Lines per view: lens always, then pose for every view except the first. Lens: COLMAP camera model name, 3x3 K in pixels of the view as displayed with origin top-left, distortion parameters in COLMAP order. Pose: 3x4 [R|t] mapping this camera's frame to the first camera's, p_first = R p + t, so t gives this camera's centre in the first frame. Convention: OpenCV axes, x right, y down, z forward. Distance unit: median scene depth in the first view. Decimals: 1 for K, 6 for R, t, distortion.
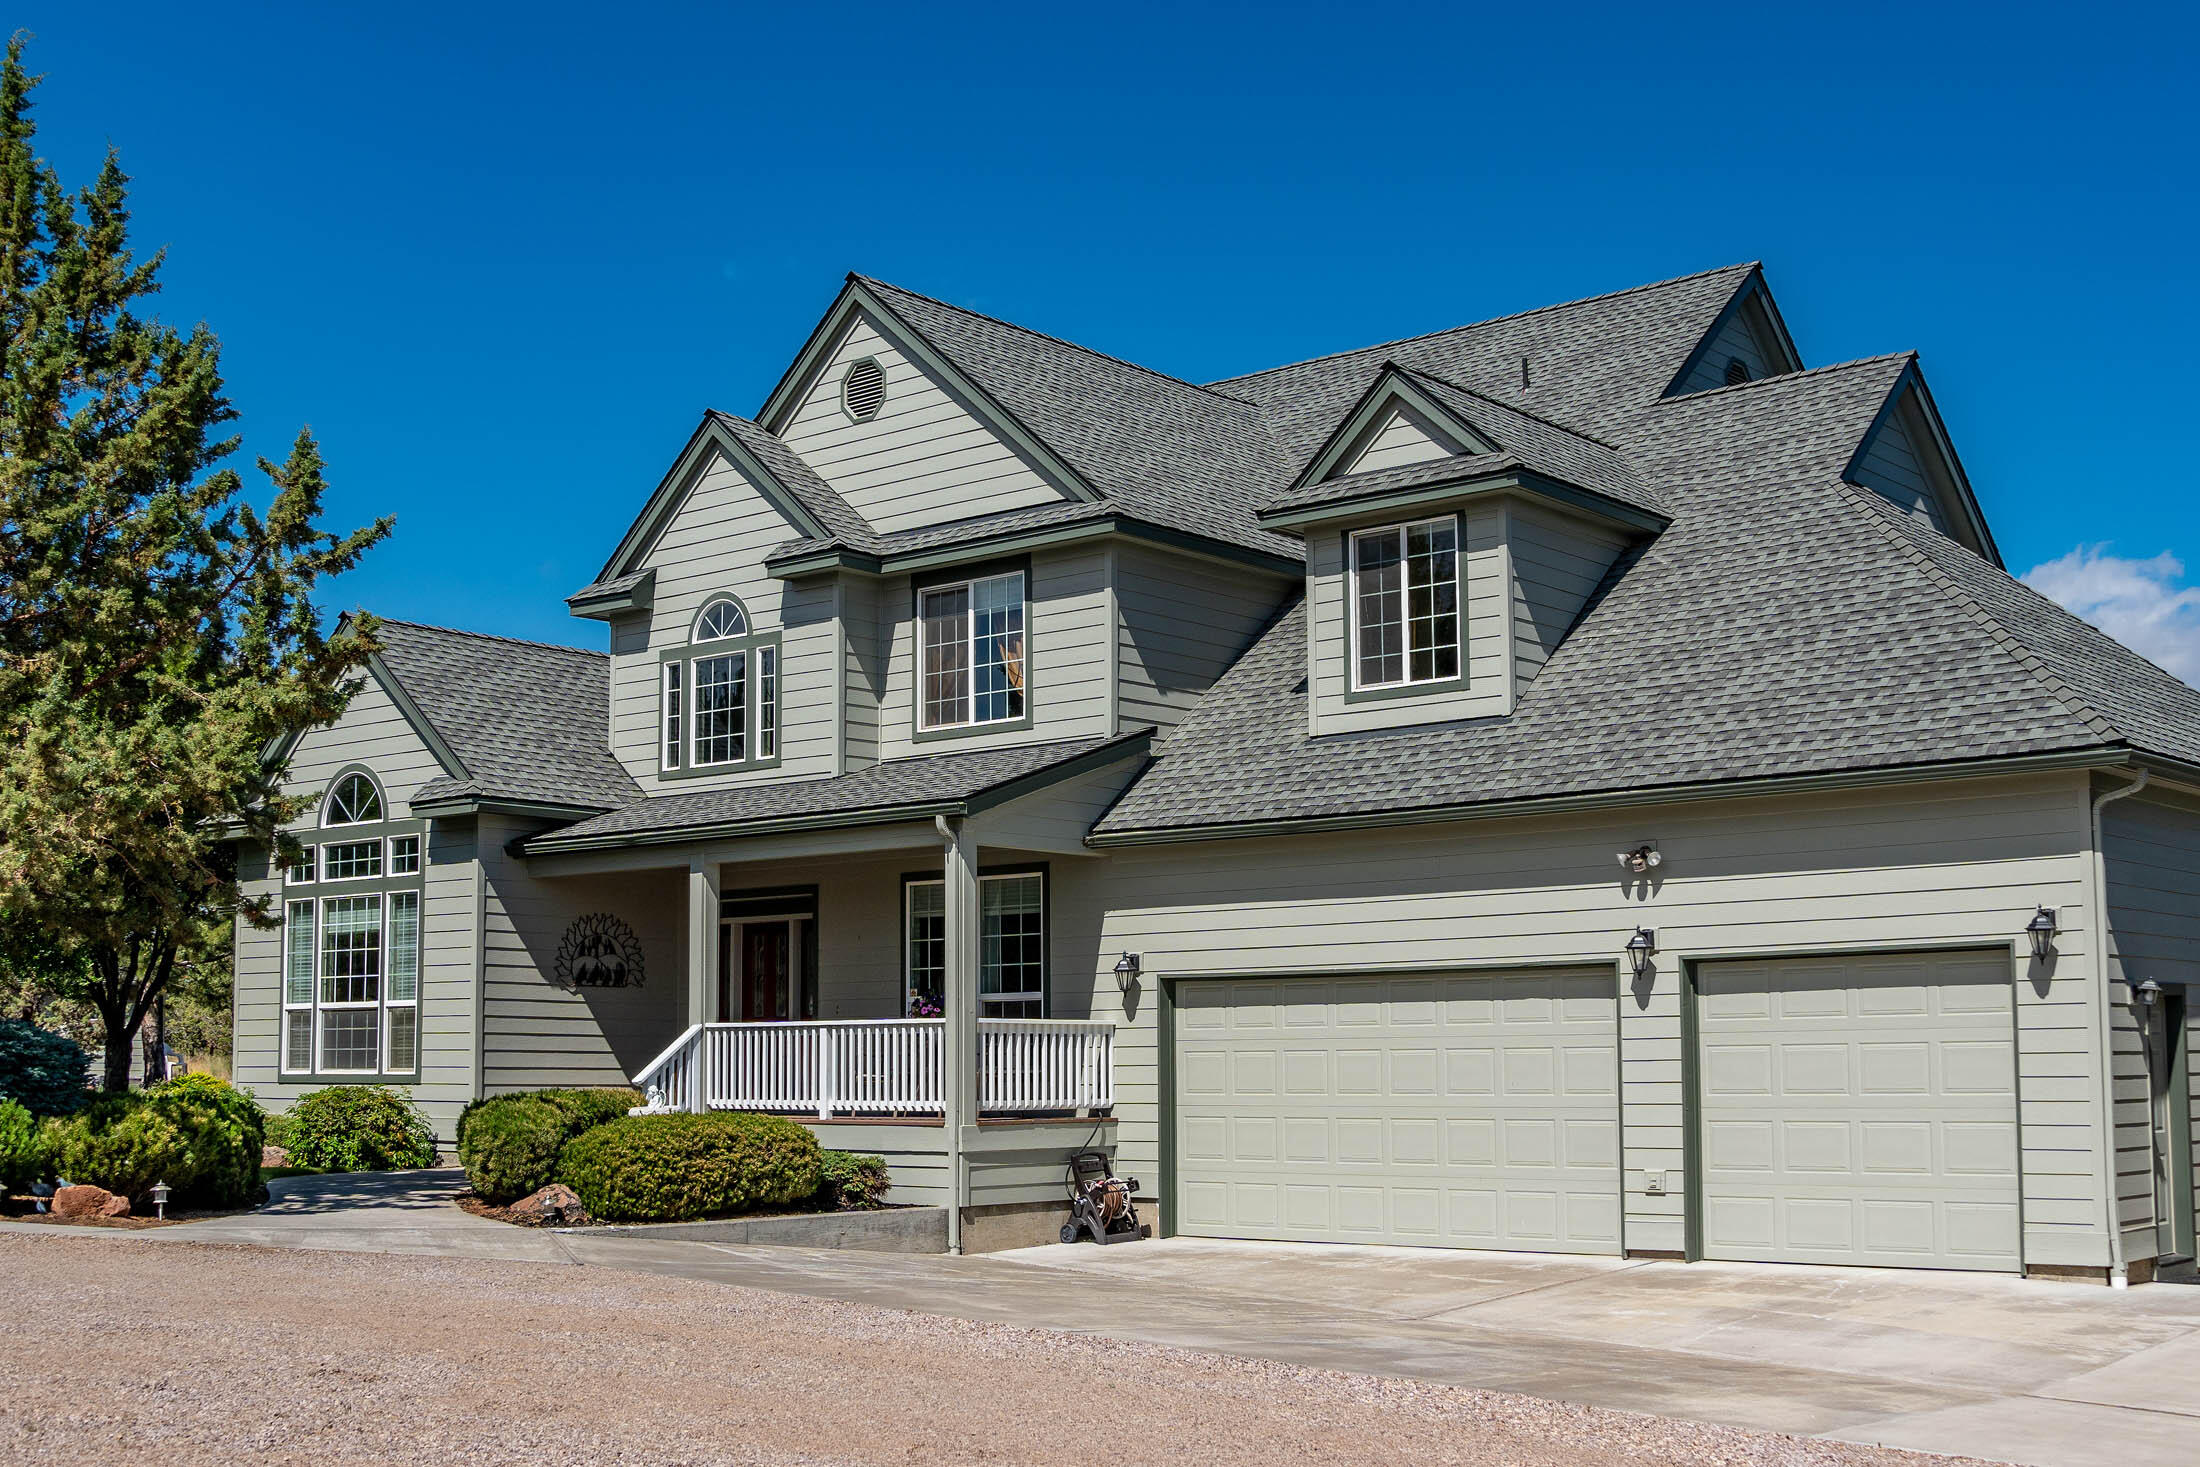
lens RADIAL K [[2508.1, 0, 1100.0], [0, 2508.1, 733.5], [0, 0, 1]] dist [0.084949, 0.009565]
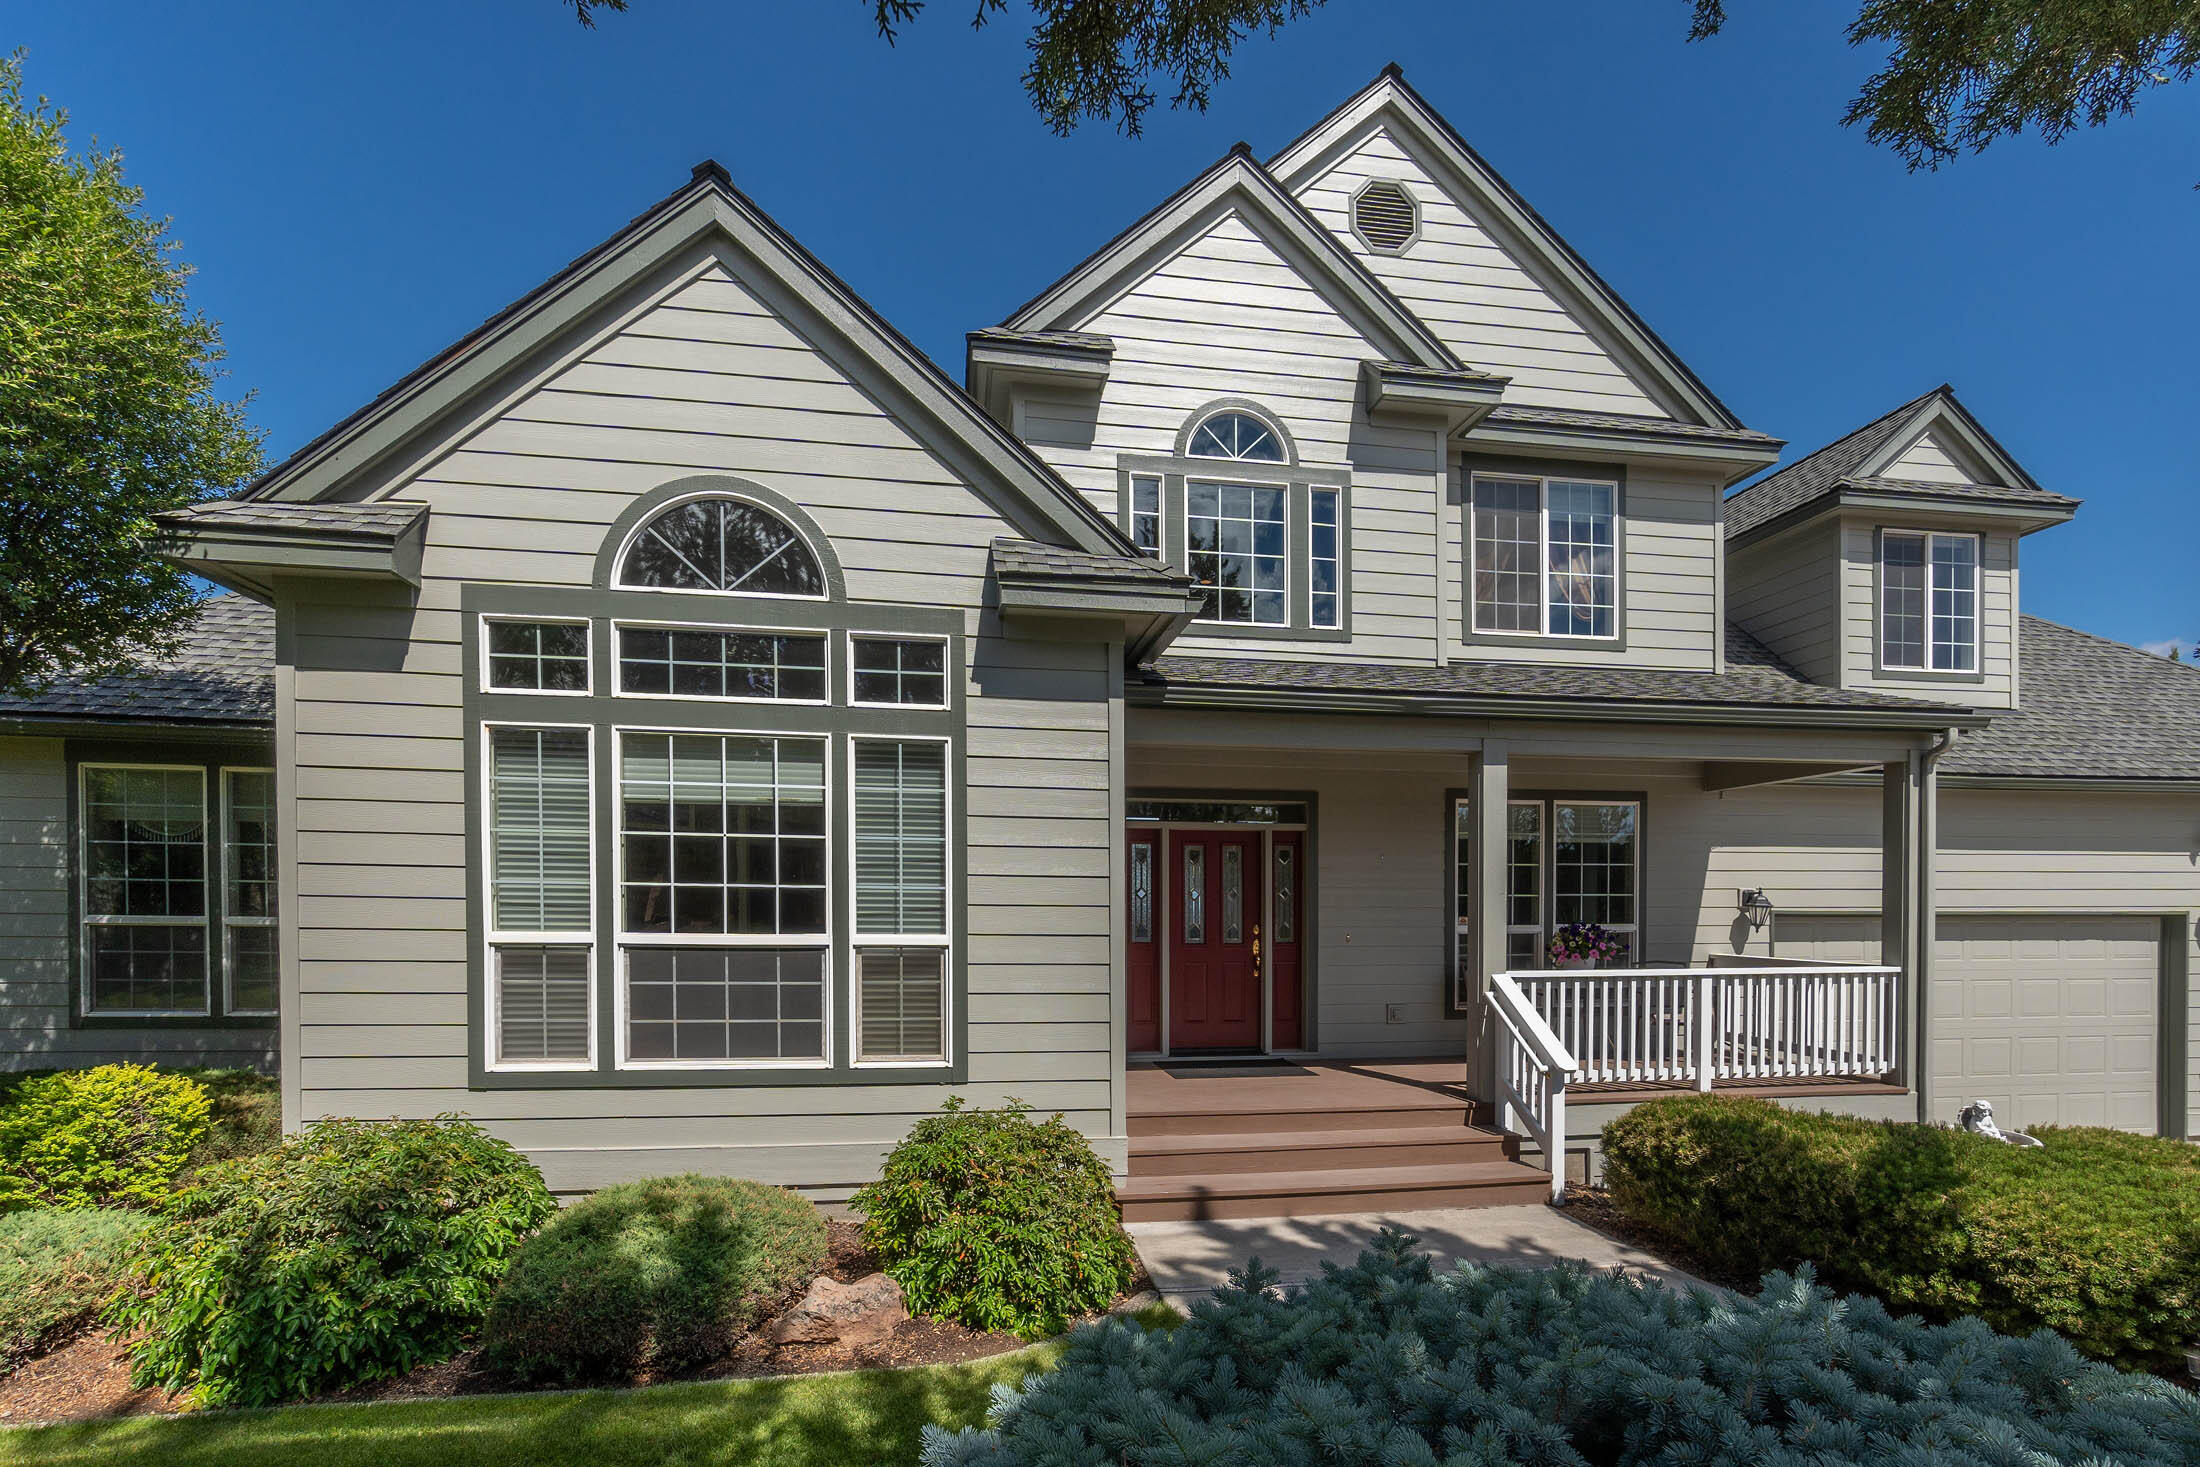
lens RADIAL K [[988.6, 0, 1098.6], [0, 988.6, 893.1], [0, 0, 1]] dist [0.008776, 0.000260]
pose [[0.645413, 0.005936, 0.763811, -0.437701], [-0.106453, 0.990910, 0.082250, 0.078425], [-0.756380, -0.134395, 0.640178, 0.875921]]
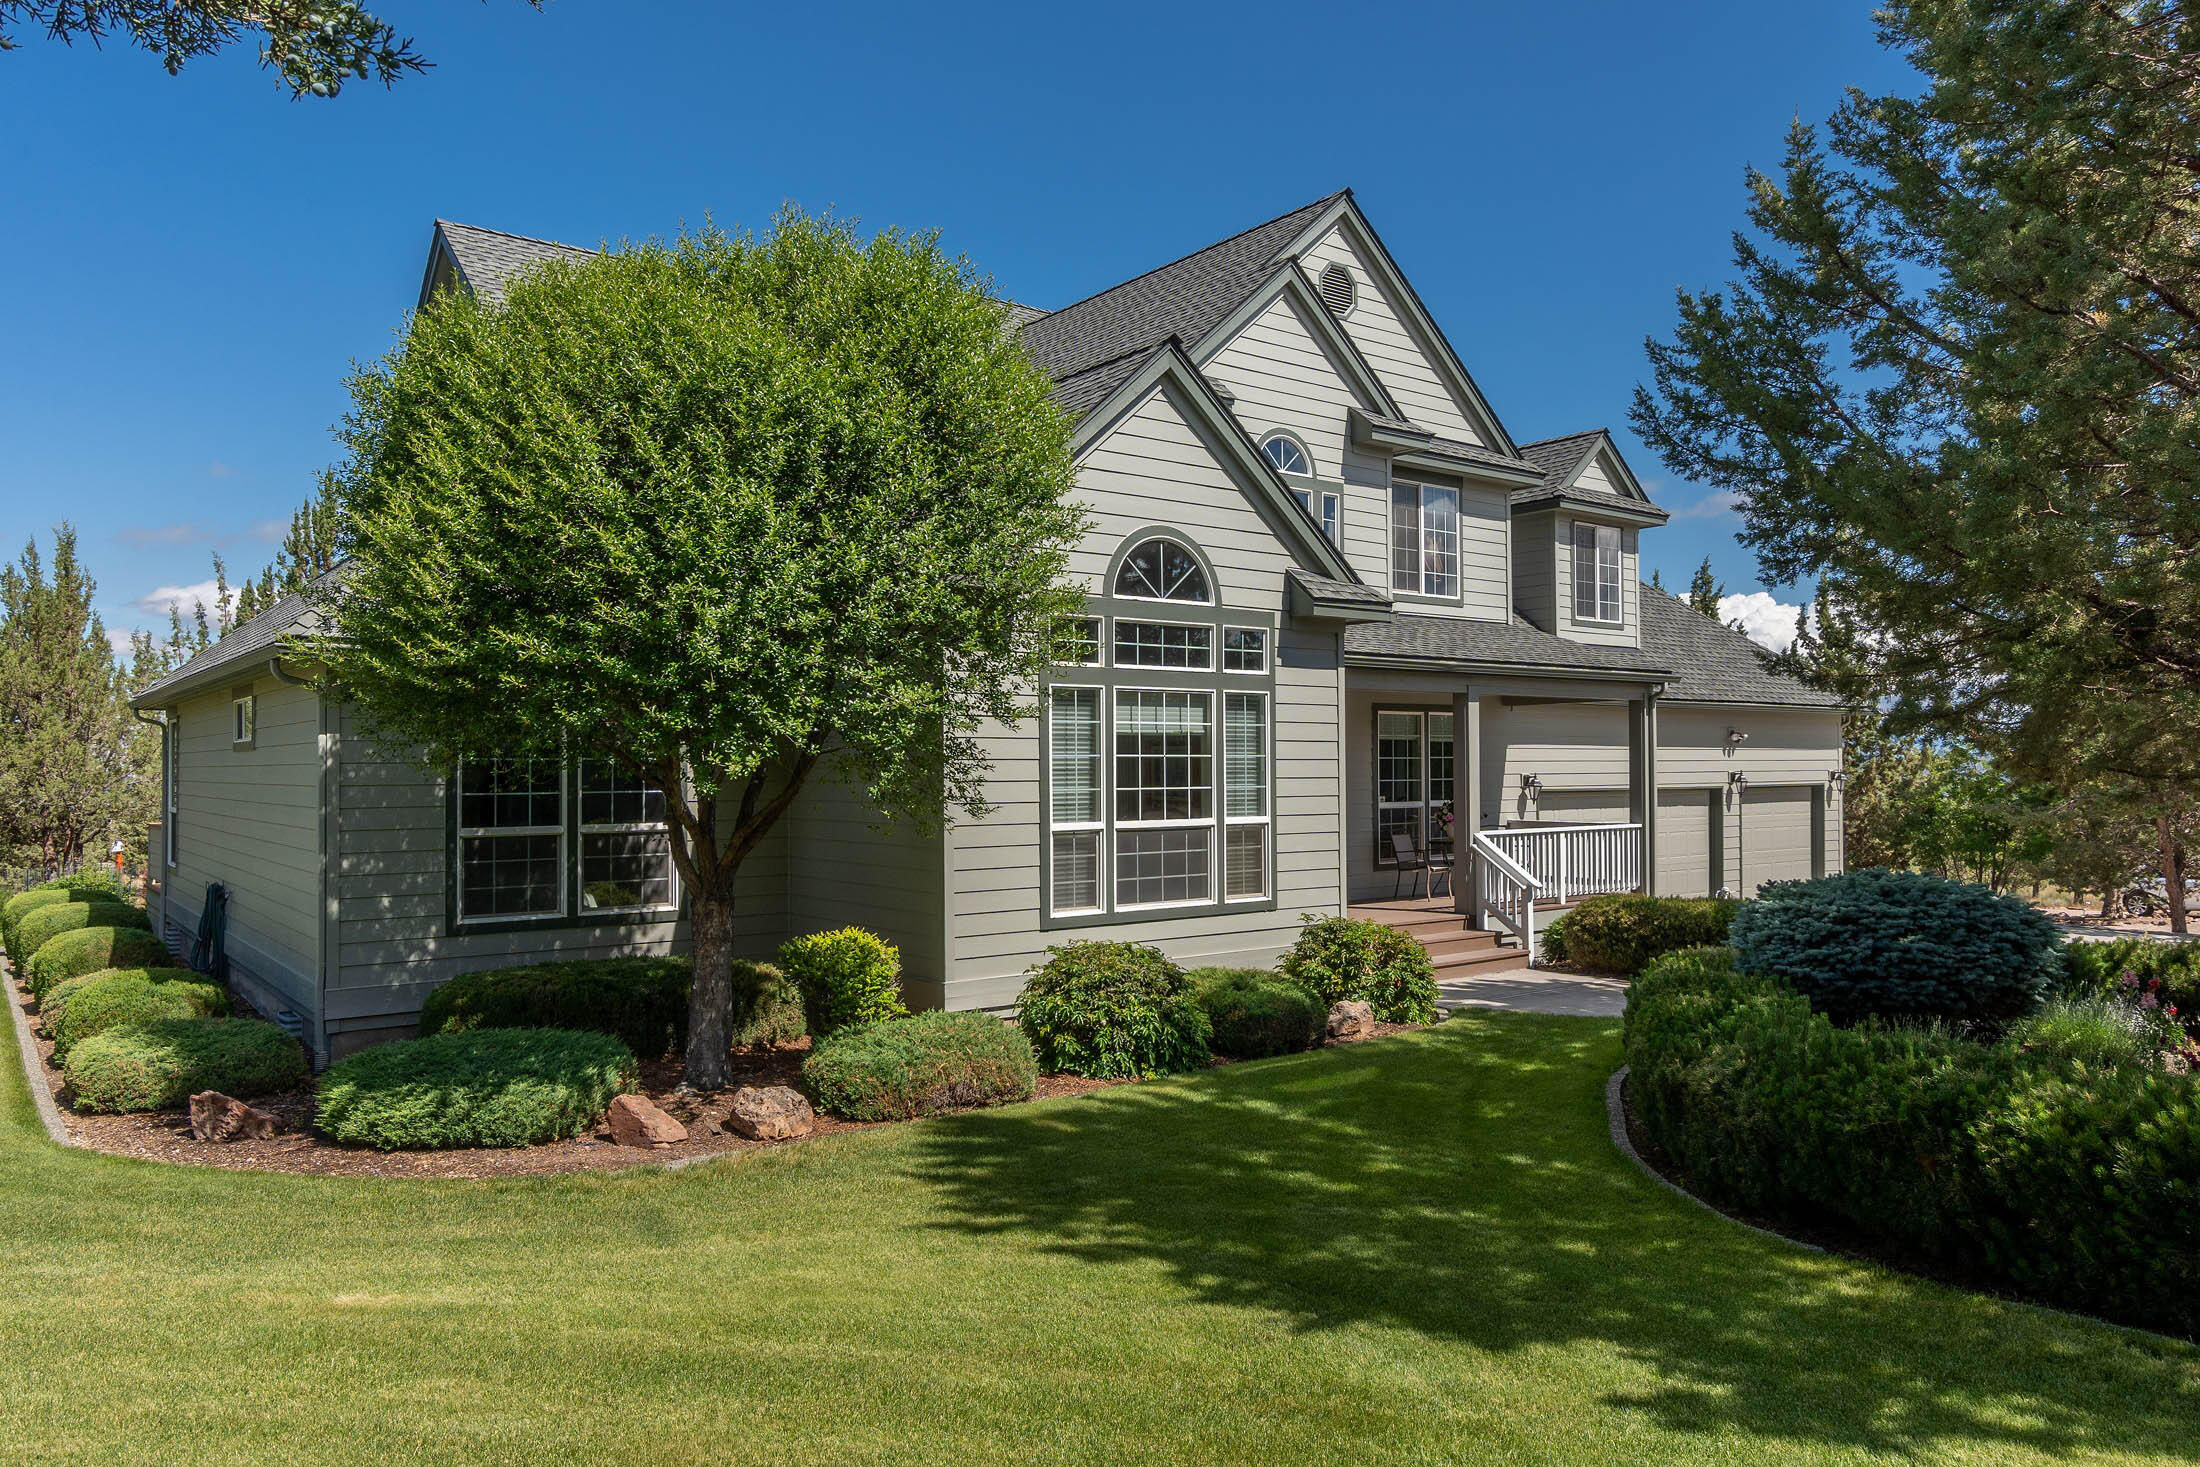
lens RADIAL K [[1456.3, 0, 1103.0], [0, 1456.3, 697.4], [0, 0, 1]] dist [0.121095, 0.000199]
pose [[0.181276, 0.046381, 0.982338, -0.825859], [-0.119991, 0.992467, -0.024717, 0.087834], [-0.976084, -0.113392, 0.185476, 1.013777]]
